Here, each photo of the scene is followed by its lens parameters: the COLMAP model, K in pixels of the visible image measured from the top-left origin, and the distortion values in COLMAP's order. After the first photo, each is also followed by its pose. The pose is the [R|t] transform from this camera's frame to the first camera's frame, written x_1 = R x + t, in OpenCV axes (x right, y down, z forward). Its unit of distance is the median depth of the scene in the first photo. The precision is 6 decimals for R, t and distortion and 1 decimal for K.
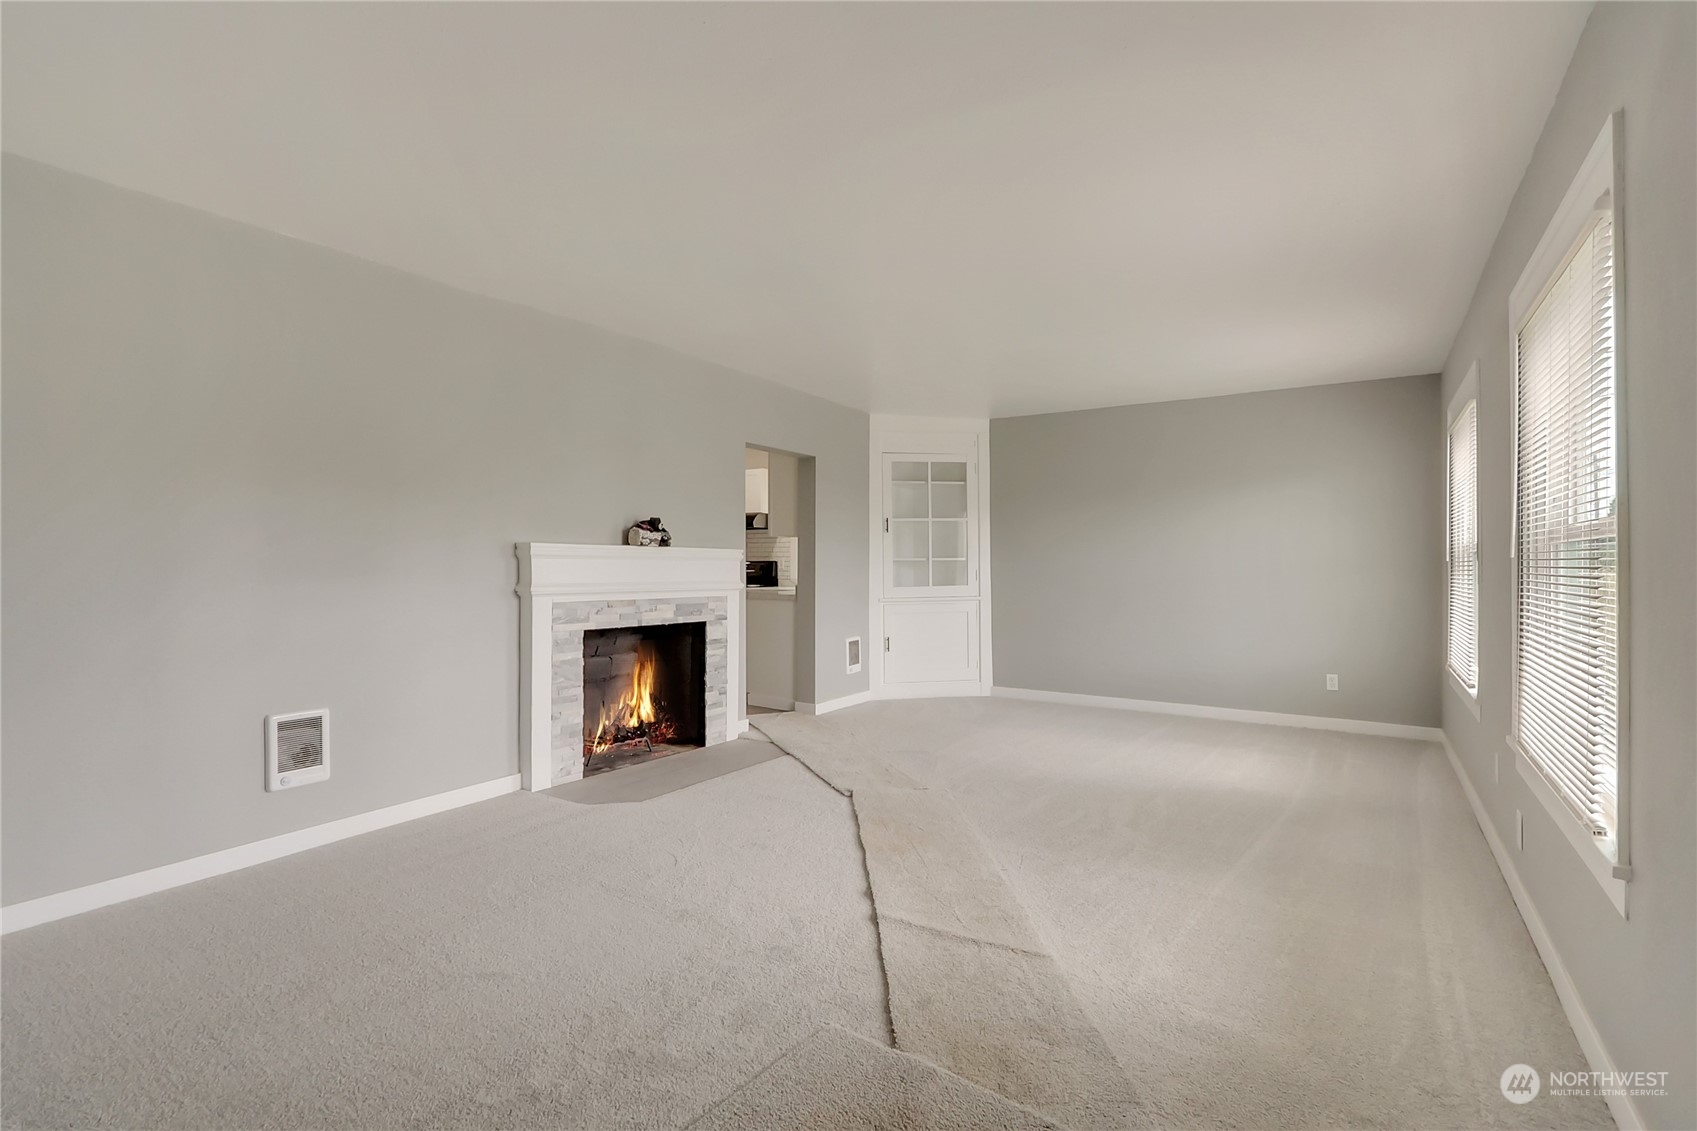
lens RADIAL K [[791.3, 0, 837.8], [0, 791.3, 562.2], [0, 0, 1]] dist [-0.023302, 0.000366]
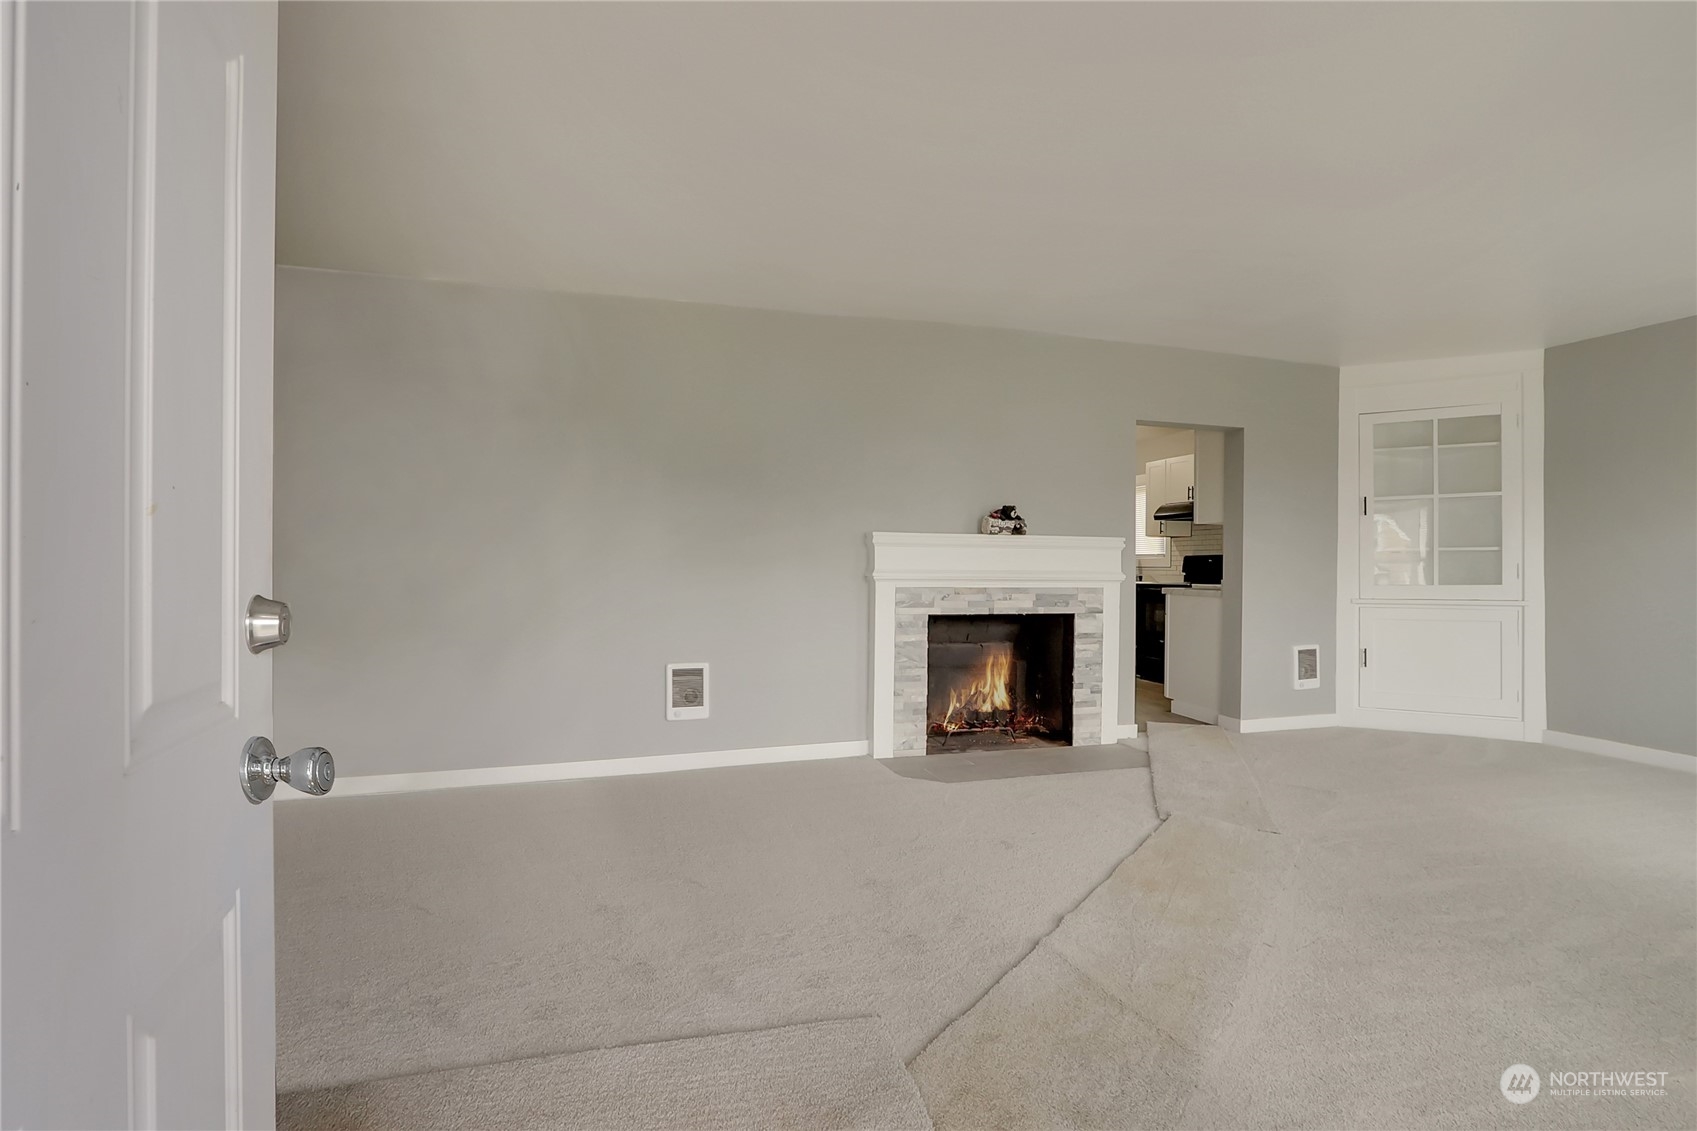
lens RADIAL K [[791.3, 0, 837.8], [0, 791.3, 562.2], [0, 0, 1]] dist [-0.023302, 0.000366]
pose [[0.761540, -0.000835, -0.648118, 0.247790], [-0.000749, 0.999997, -0.002169, 0.016704], [0.648118, 0.002137, 0.761537, 0.104802]]
